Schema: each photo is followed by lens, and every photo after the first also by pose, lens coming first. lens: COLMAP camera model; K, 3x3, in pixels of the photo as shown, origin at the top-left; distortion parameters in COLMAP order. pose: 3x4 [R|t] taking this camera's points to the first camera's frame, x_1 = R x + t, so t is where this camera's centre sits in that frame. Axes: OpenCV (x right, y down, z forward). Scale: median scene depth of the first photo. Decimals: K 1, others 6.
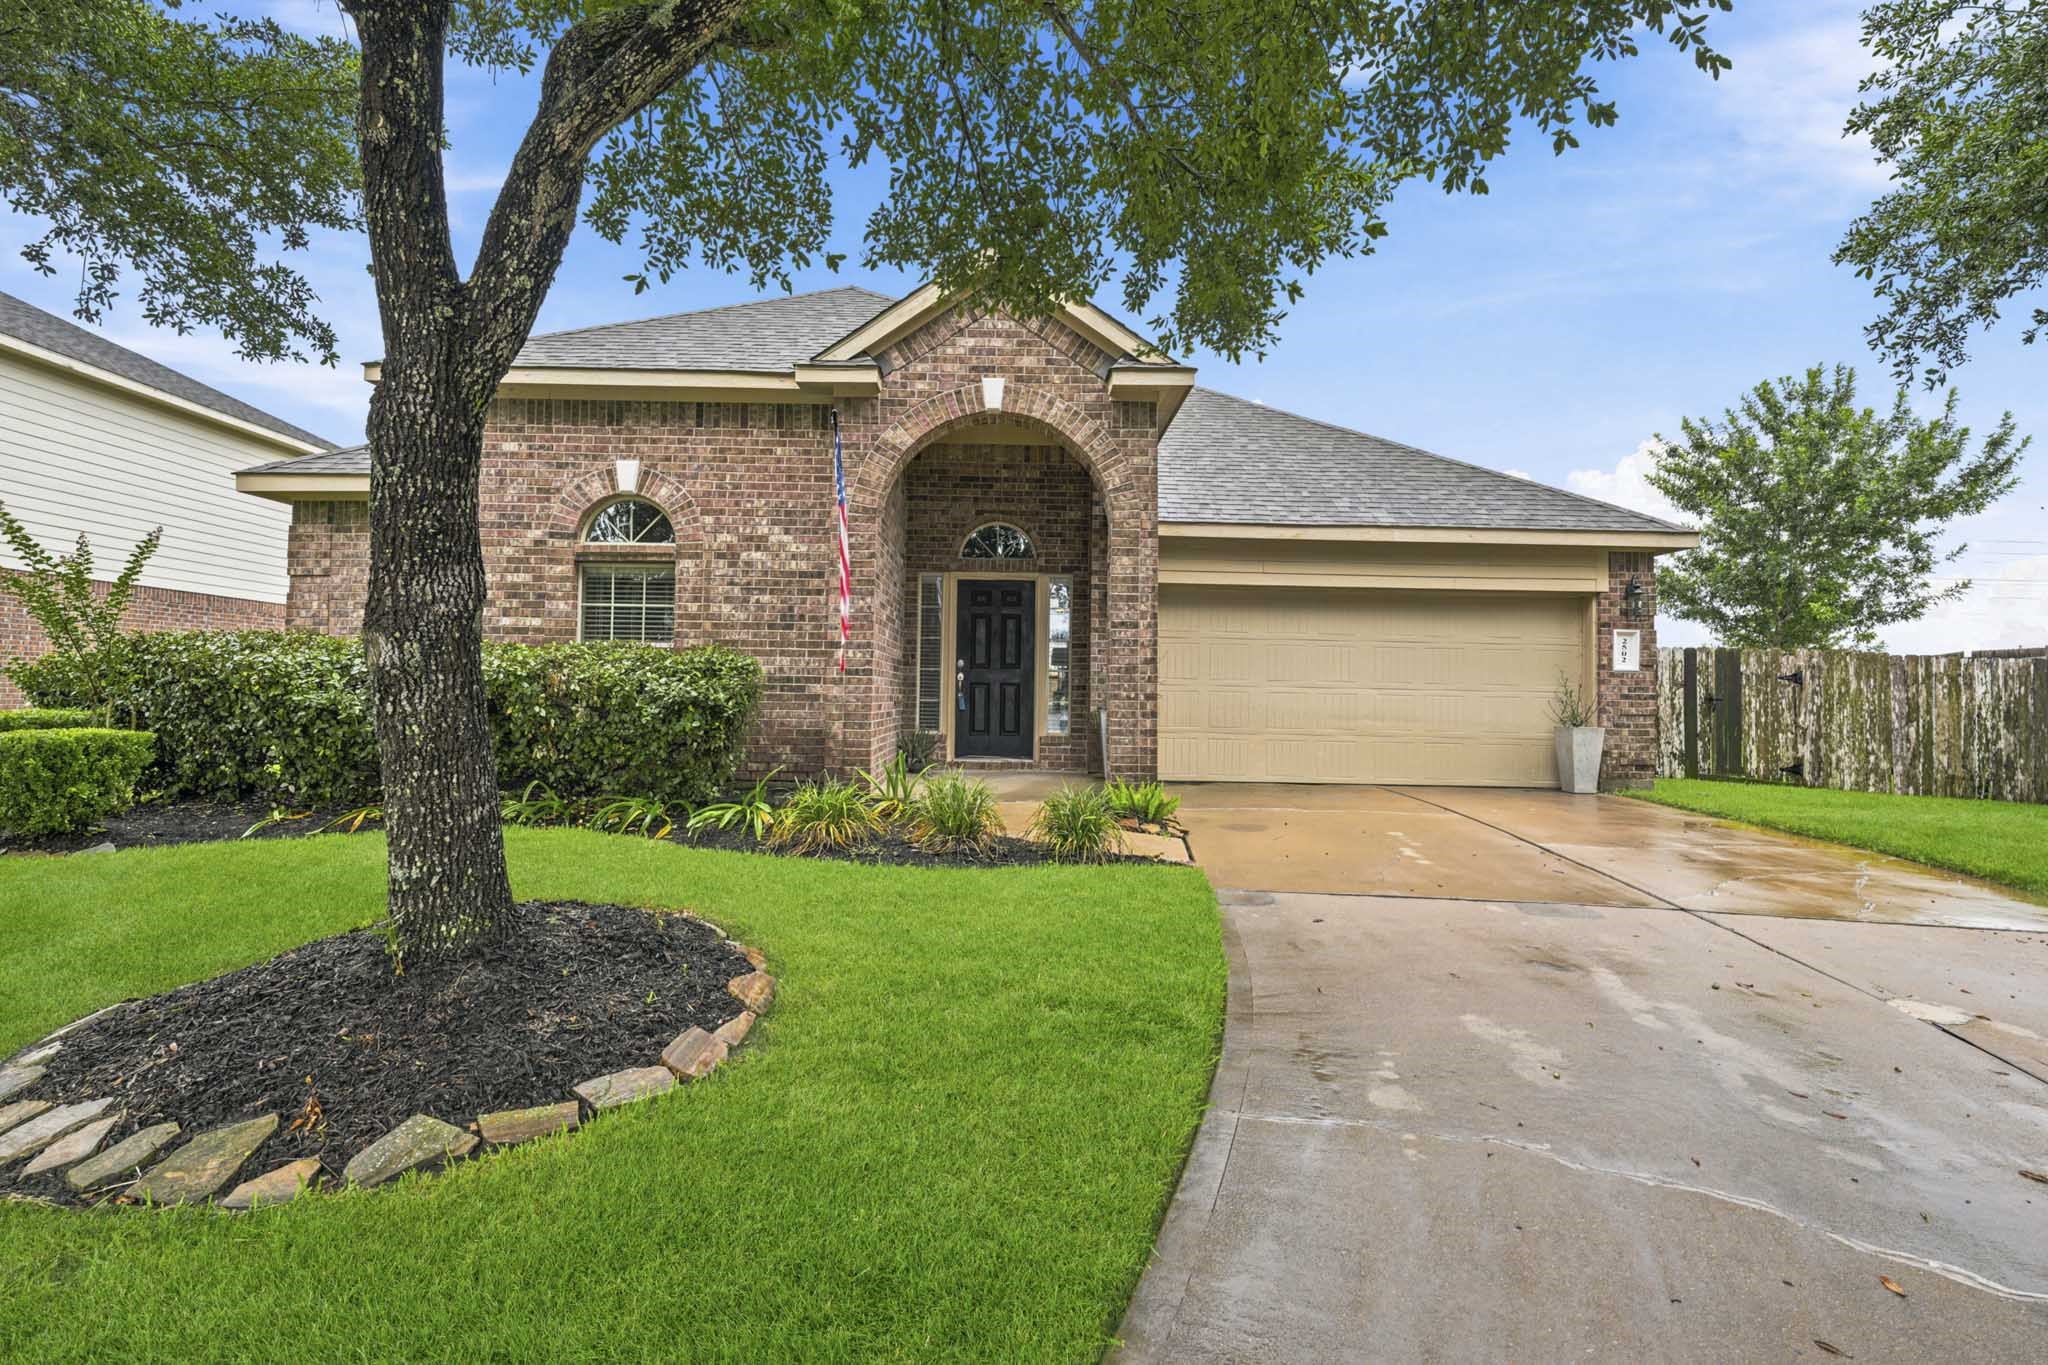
lens RADIAL K [[842.9, 0, 1020.8], [0, 842.9, 696.4], [0, 0, 1]] dist [0.002588, 0.000357]
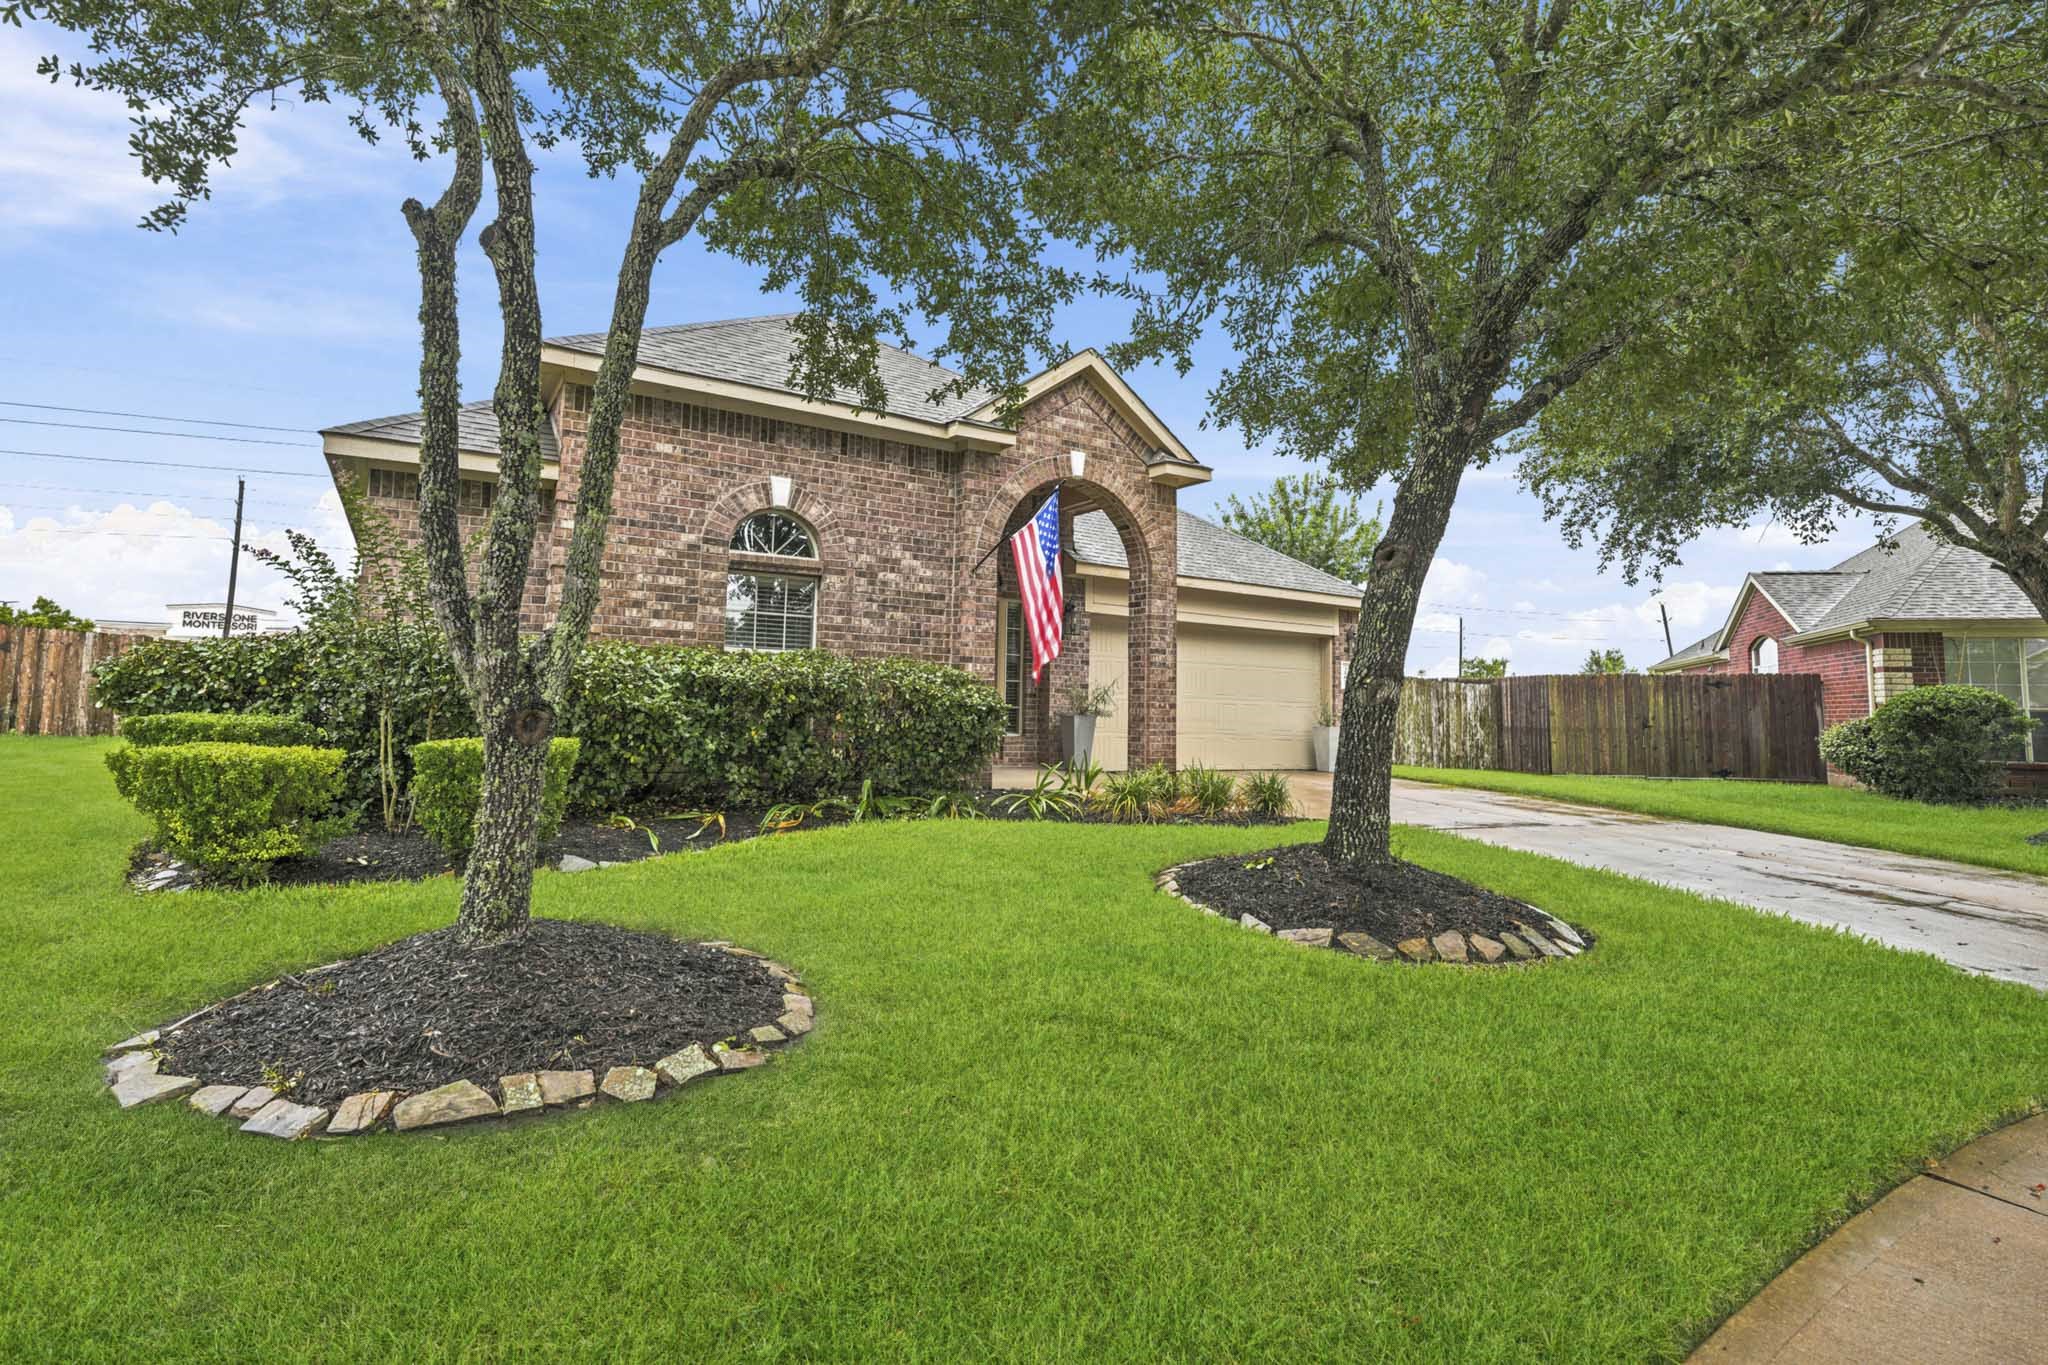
lens RADIAL K [[842.9, 0, 1012.6], [0, 842.9, 661.2], [0, 0, 1]] dist [0.002588, 0.000357]
pose [[0.882684, 0.032878, 0.468816, -0.695130], [-0.014430, 0.998976, -0.042891, -0.009458], [-0.469746, 0.031095, 0.882254, -0.056090]]
